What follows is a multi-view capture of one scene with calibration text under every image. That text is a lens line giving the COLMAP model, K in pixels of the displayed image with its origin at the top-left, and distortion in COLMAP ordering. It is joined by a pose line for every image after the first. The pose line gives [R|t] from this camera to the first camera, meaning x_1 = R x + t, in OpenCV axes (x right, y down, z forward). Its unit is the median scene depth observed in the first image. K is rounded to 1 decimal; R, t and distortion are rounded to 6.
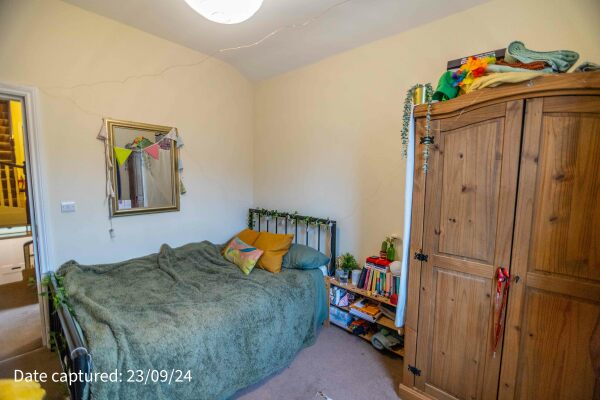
lens RADIAL K [[260.2, 0, 300.7], [0, 260.2, 199.3], [0, 0, 1]] dist [-0.012257, -0.000301]
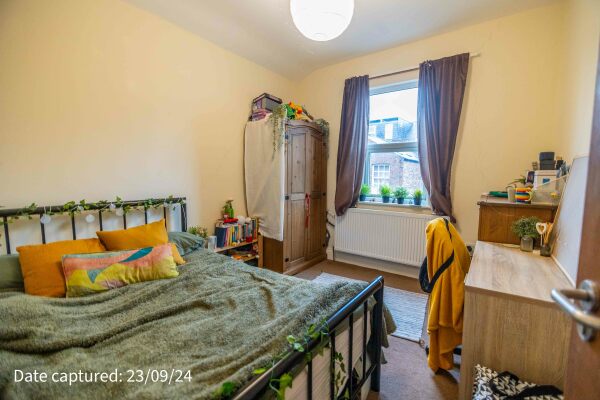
lens RADIAL K [[271.6, 0, 300.6], [0, 271.6, 201.9], [0, 0, 1]] dist [-0.002957, -0.000368]
pose [[-0.107187, -0.101253, 0.989070, -1.090369], [0.085302, 0.990196, 0.110612, 0.027149], [-0.990573, 0.096226, -0.097499, 0.774061]]
